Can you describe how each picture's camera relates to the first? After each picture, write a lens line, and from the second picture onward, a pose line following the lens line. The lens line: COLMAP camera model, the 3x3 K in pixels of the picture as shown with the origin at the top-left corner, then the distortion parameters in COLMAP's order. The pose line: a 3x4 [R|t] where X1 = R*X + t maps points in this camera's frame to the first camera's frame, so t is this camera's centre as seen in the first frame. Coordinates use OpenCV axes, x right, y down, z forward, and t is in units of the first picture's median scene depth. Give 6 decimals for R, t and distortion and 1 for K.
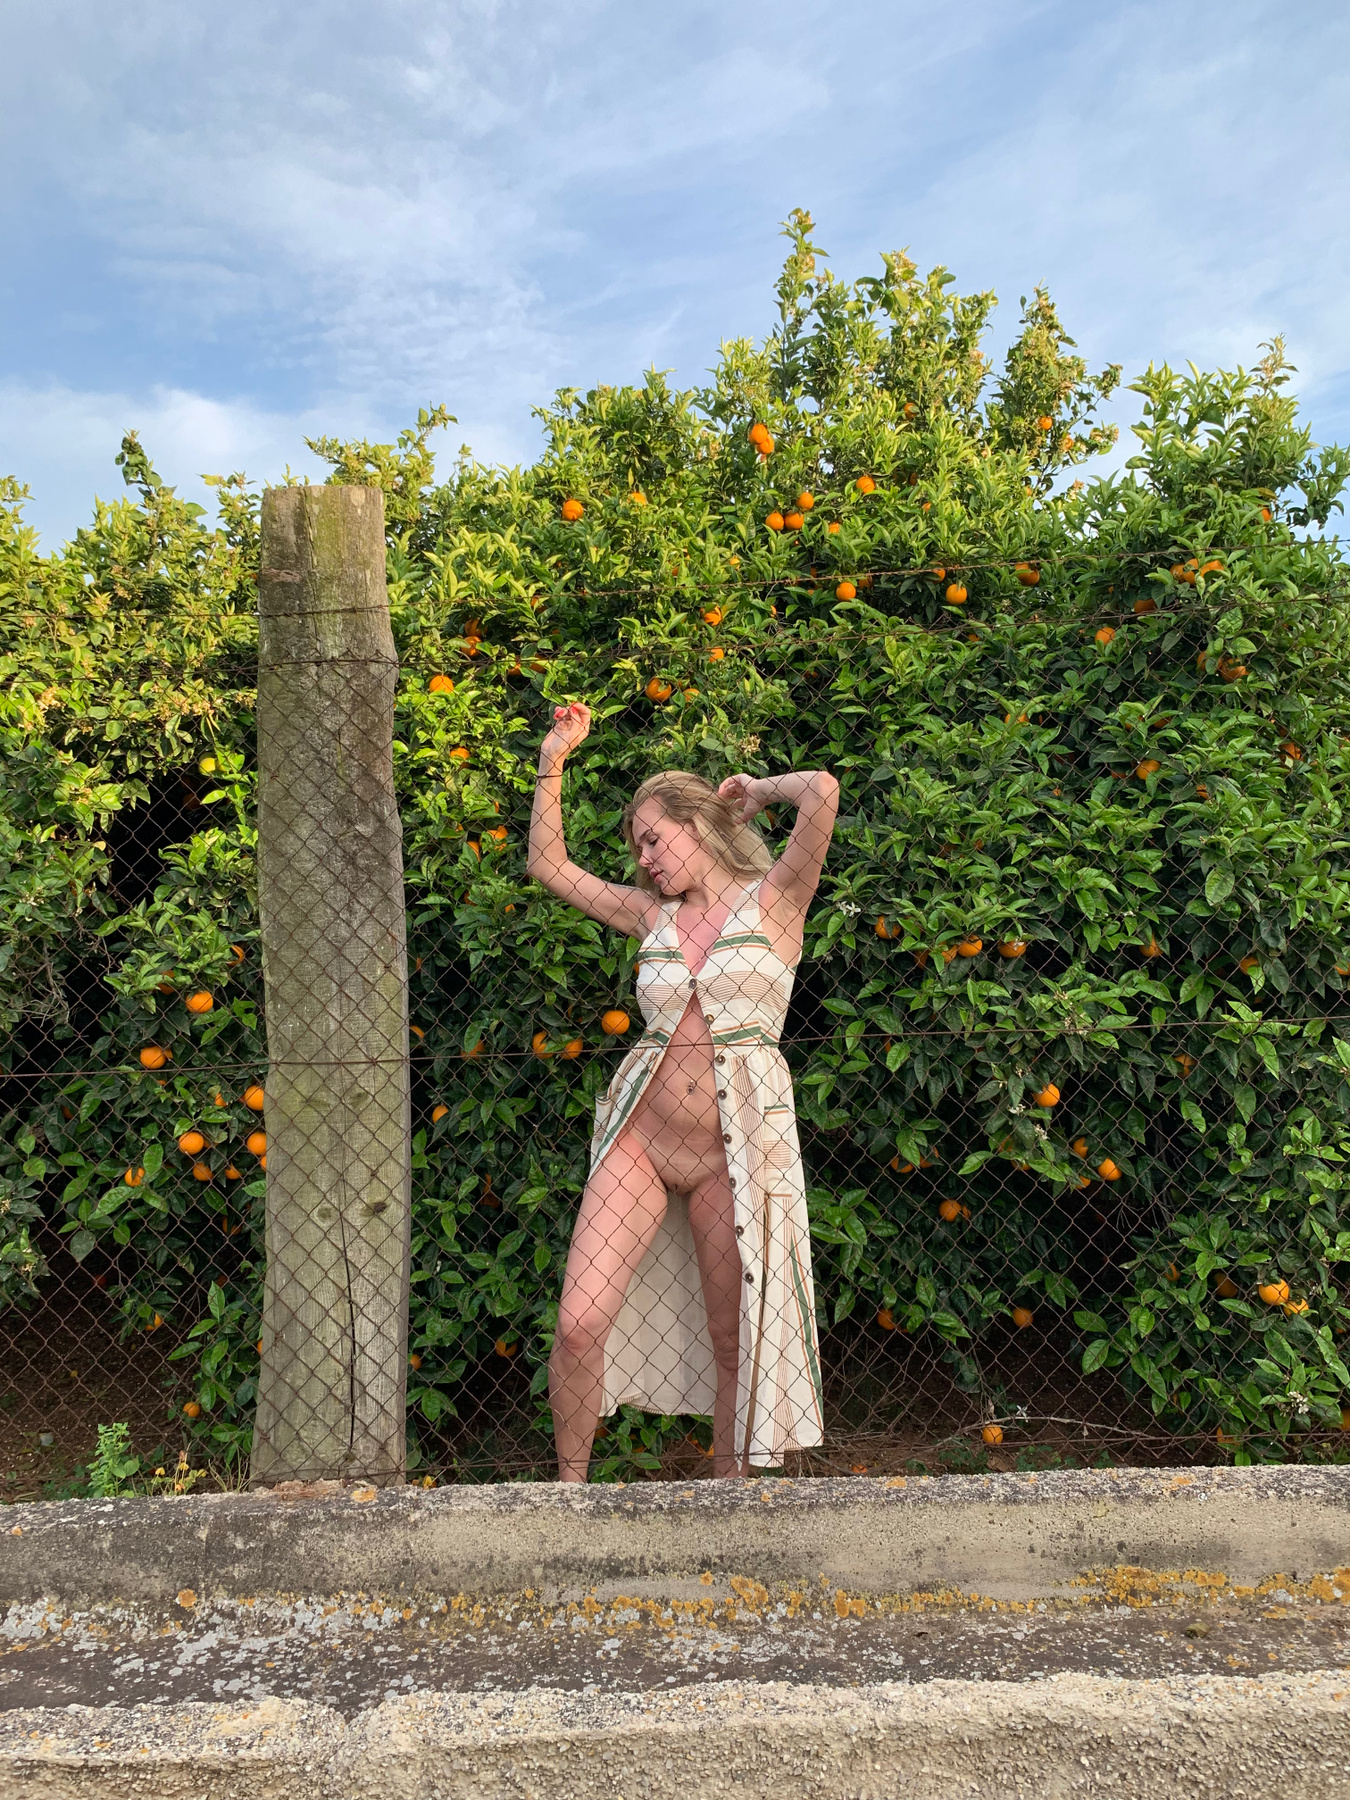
lens RADIAL K [[1402.7, 0, 692.1], [0, 1402.7, 889.6], [0, 0, 1]] dist [0.025576, -0.036031]
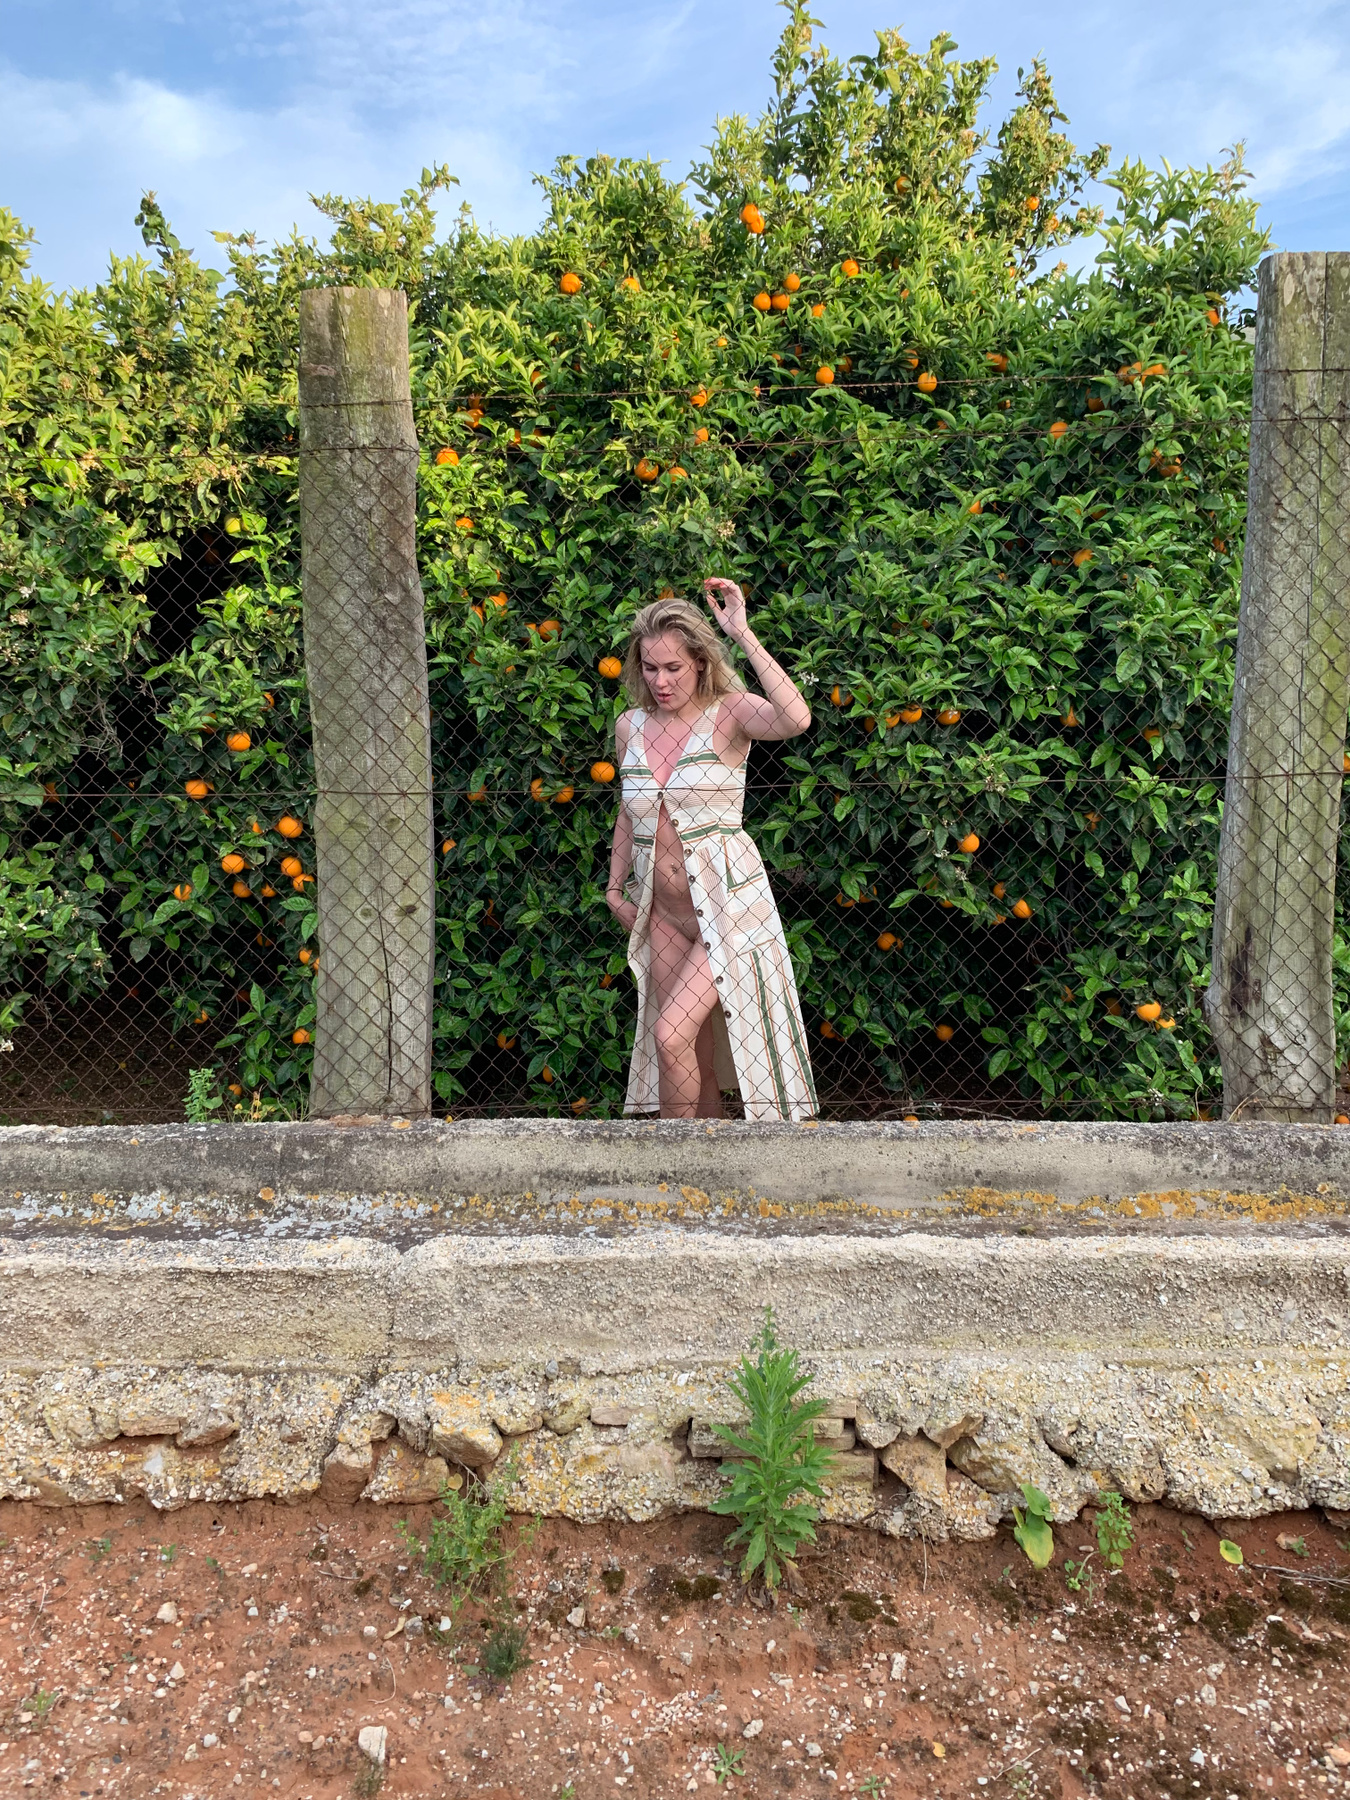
lens RADIAL K [[1402.7, 0, 692.7], [0, 1402.7, 892.8], [0, 0, 1]] dist [0.025576, -0.036031]
pose [[0.999530, 0.028402, 0.011574, 0.009337], [-0.029960, 0.984927, 0.170357, -0.005290], [-0.006561, -0.170624, 0.985314, -0.155836]]
